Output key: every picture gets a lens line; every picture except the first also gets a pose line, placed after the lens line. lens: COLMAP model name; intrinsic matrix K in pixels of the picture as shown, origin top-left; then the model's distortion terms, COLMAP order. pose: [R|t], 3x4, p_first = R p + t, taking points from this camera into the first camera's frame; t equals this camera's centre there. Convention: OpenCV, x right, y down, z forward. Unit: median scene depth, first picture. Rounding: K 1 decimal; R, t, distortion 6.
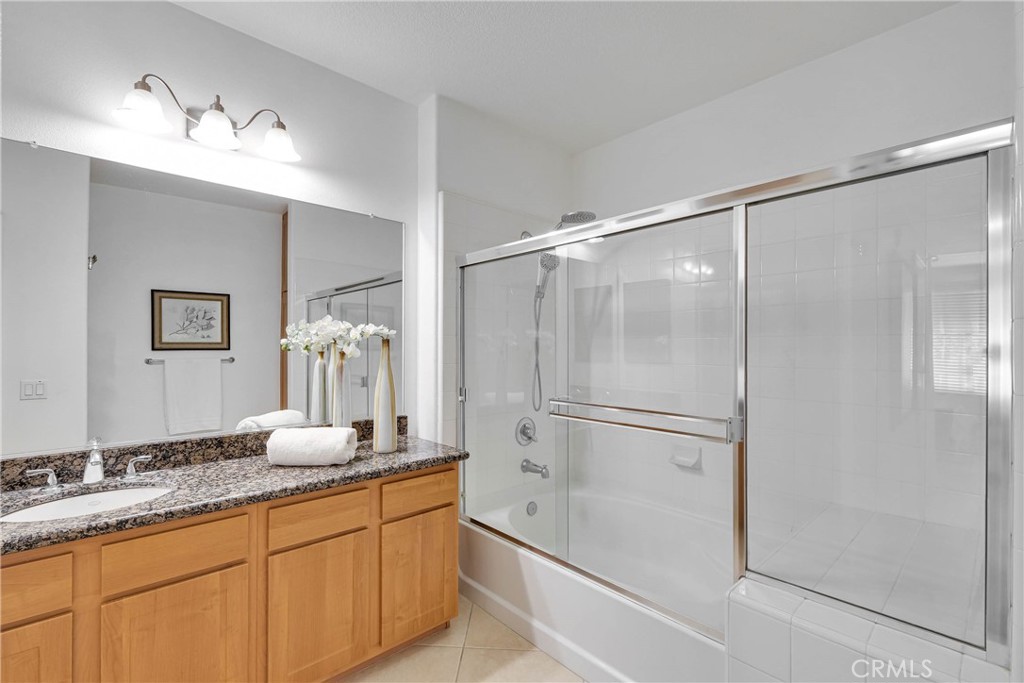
lens RADIAL K [[450.1, 0, 509.5], [0, 450.1, 345.8], [0, 0, 1]] dist [-0.004383, 0.000653]
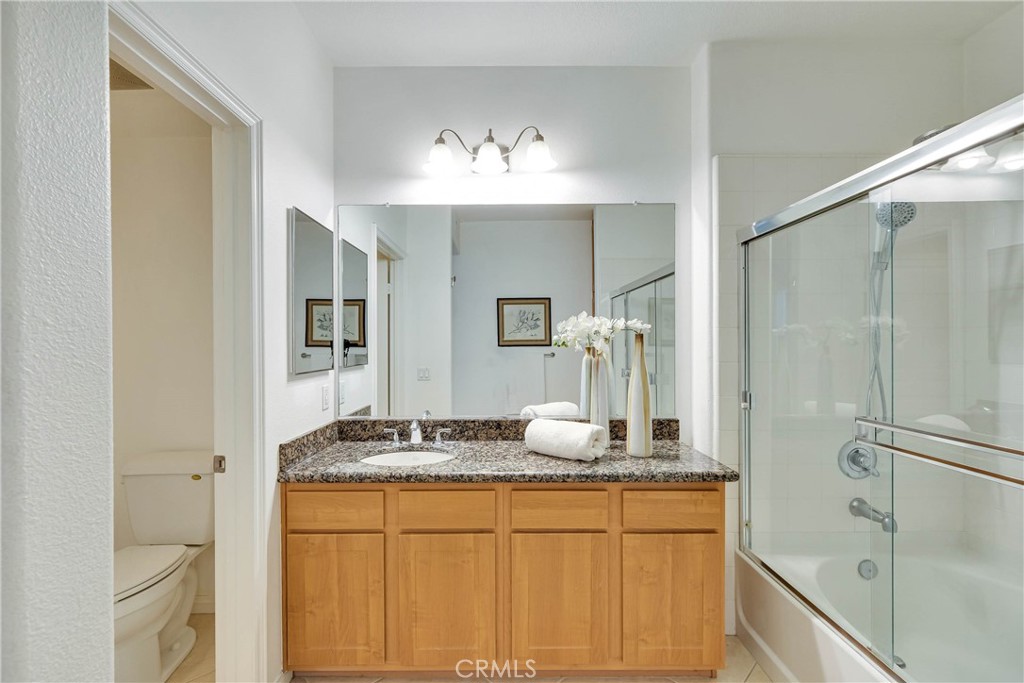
lens RADIAL K [[450.1, 0, 502.5], [0, 450.1, 346.6], [0, 0, 1]] dist [-0.004383, 0.000653]
pose [[0.734020, -0.001065, -0.679127, 0.156831], [0.008669, 0.999932, 0.007802, 0.001512], [0.679072, -0.011614, 0.733979, 0.140884]]
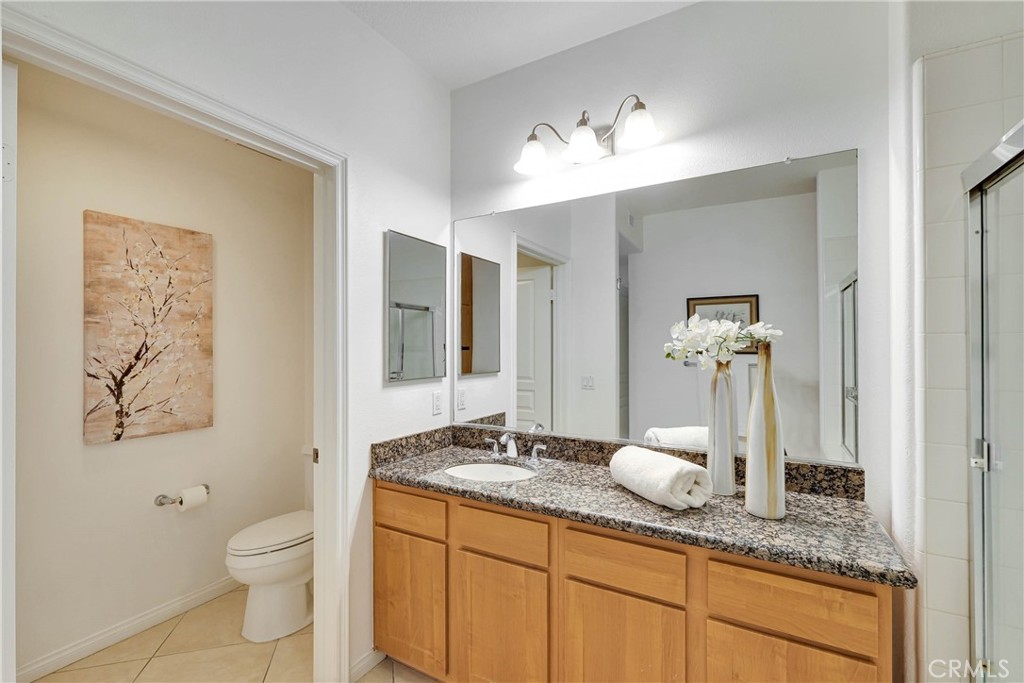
lens RADIAL K [[450.1, 0, 504.4], [0, 450.1, 346.4], [0, 0, 1]] dist [-0.004383, 0.000653]
pose [[0.289394, -0.005841, -0.957192, 0.262732], [0.006135, 0.999972, -0.004248, -0.010887], [0.957191, -0.004643, 0.289421, 0.479282]]
